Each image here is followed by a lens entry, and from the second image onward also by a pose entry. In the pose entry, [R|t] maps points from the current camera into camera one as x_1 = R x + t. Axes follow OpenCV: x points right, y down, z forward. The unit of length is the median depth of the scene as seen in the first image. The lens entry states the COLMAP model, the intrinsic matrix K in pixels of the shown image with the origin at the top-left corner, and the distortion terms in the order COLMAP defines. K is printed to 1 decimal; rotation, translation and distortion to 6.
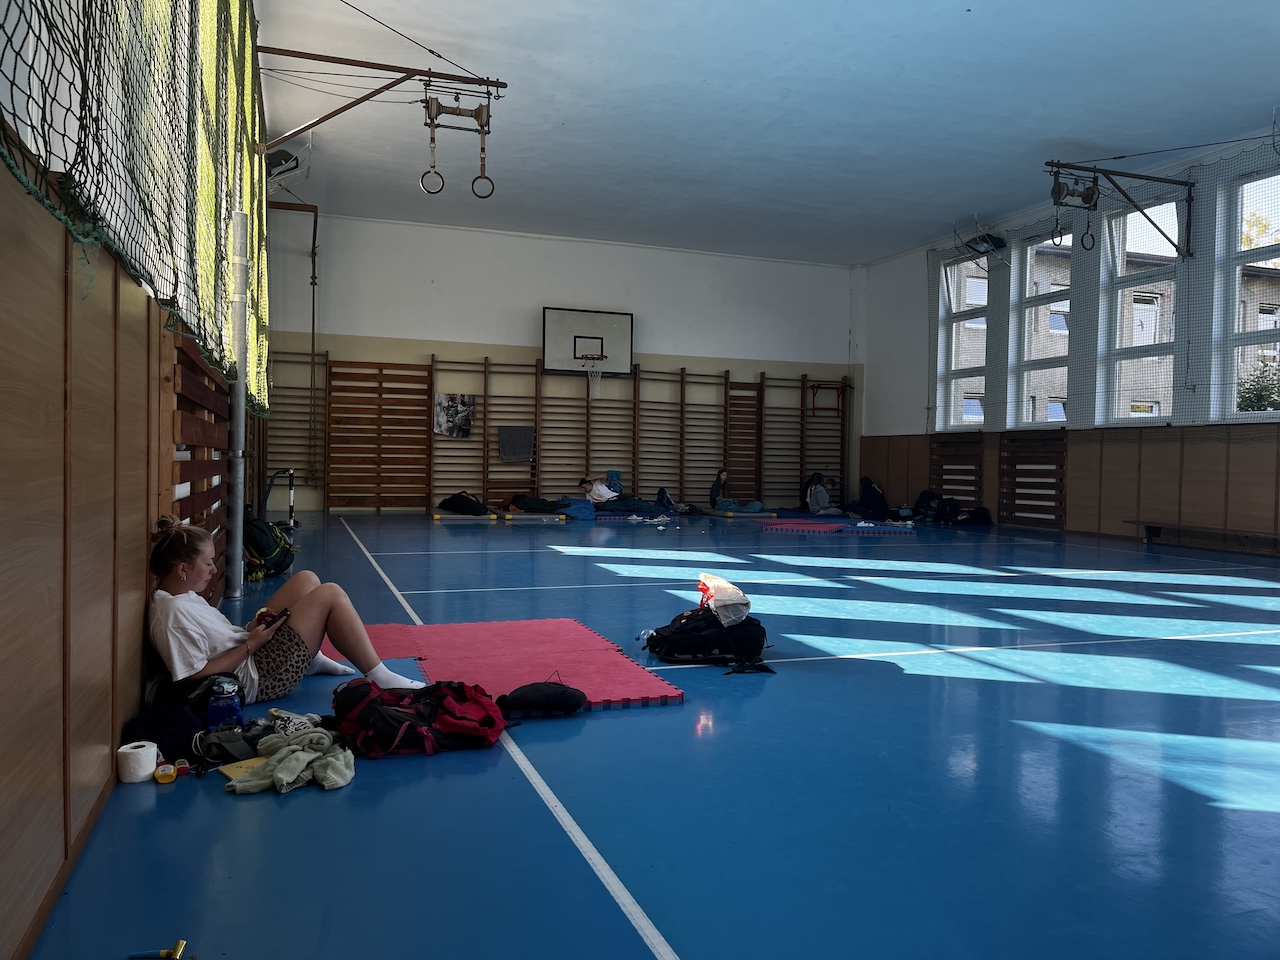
lens RADIAL K [[975.1, 0, 659.7], [0, 975.1, 477.3], [0, 0, 1]] dist [0.055062, 0.000034]
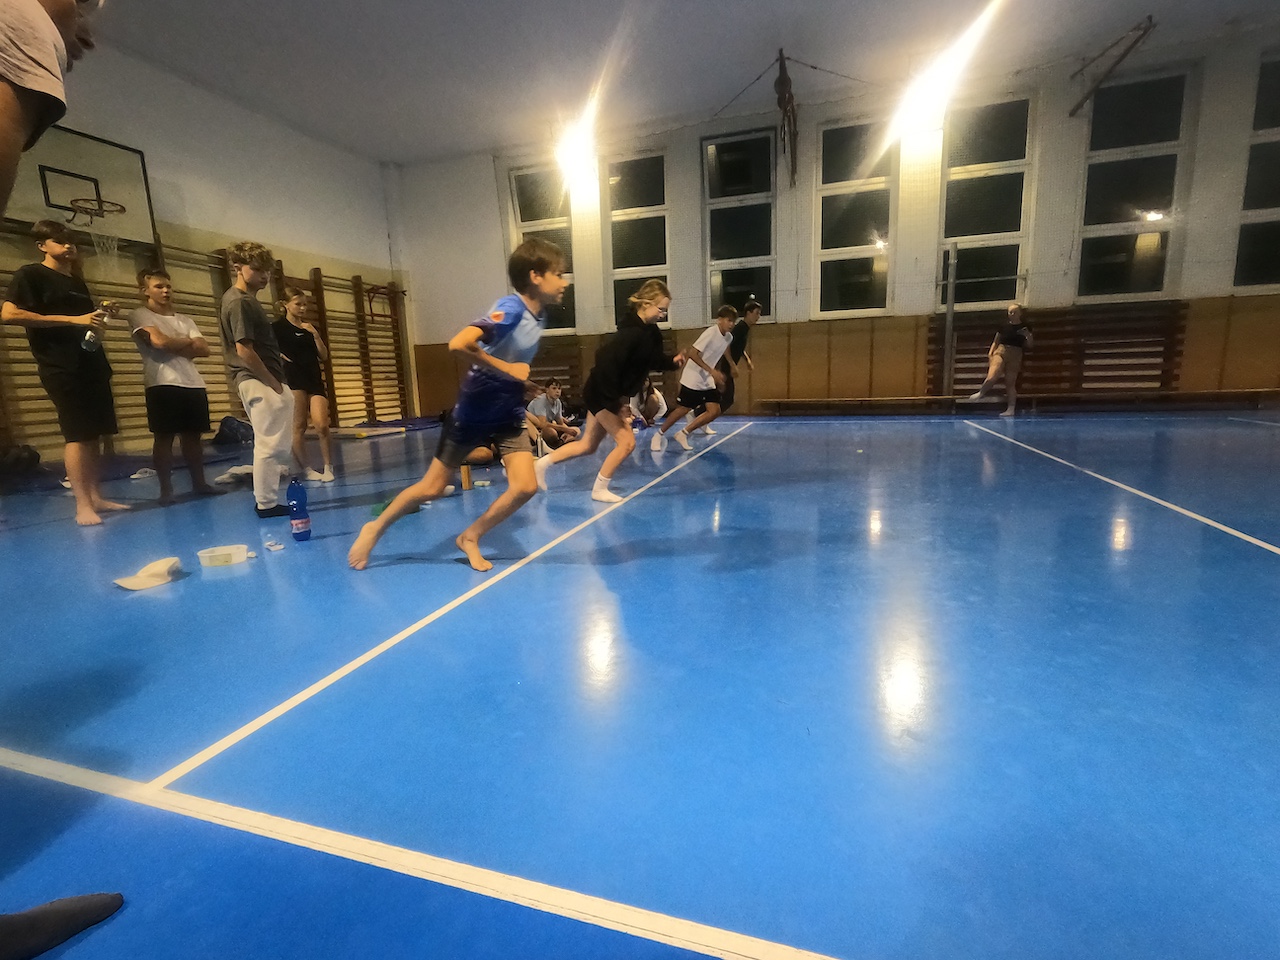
lens RADIAL K [[603.7, 0, 630.3], [0, 603.7, 474.8], [0, 0, 1]] dist [-0.002551, -0.000424]
pose [[0.629129, -0.166884, 0.759175, -0.152523], [0.060129, 0.984203, 0.166520, -0.000464], [-0.774972, -0.059114, 0.629225, 0.435881]]
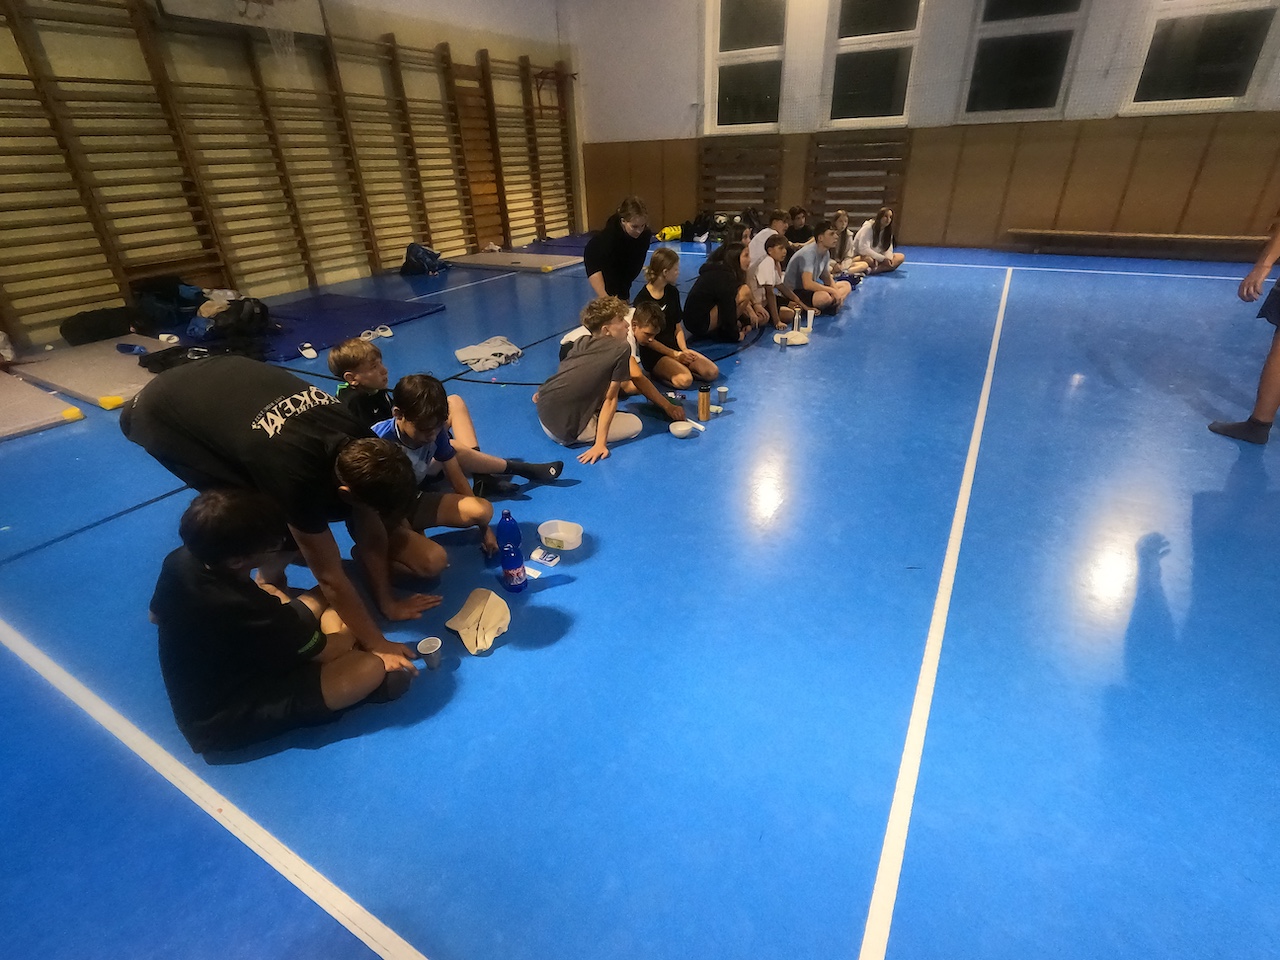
lens RADIAL K [[603.7, 0, 630.3], [0, 603.7, 474.8], [0, 0, 1]] dist [-0.002551, -0.000424]
pose [[0.777452, -0.332602, 0.533802, -0.154862], [0.058024, 0.883040, 0.465697, -0.029965], [-0.626260, -0.331084, 0.705820, 0.499361]]
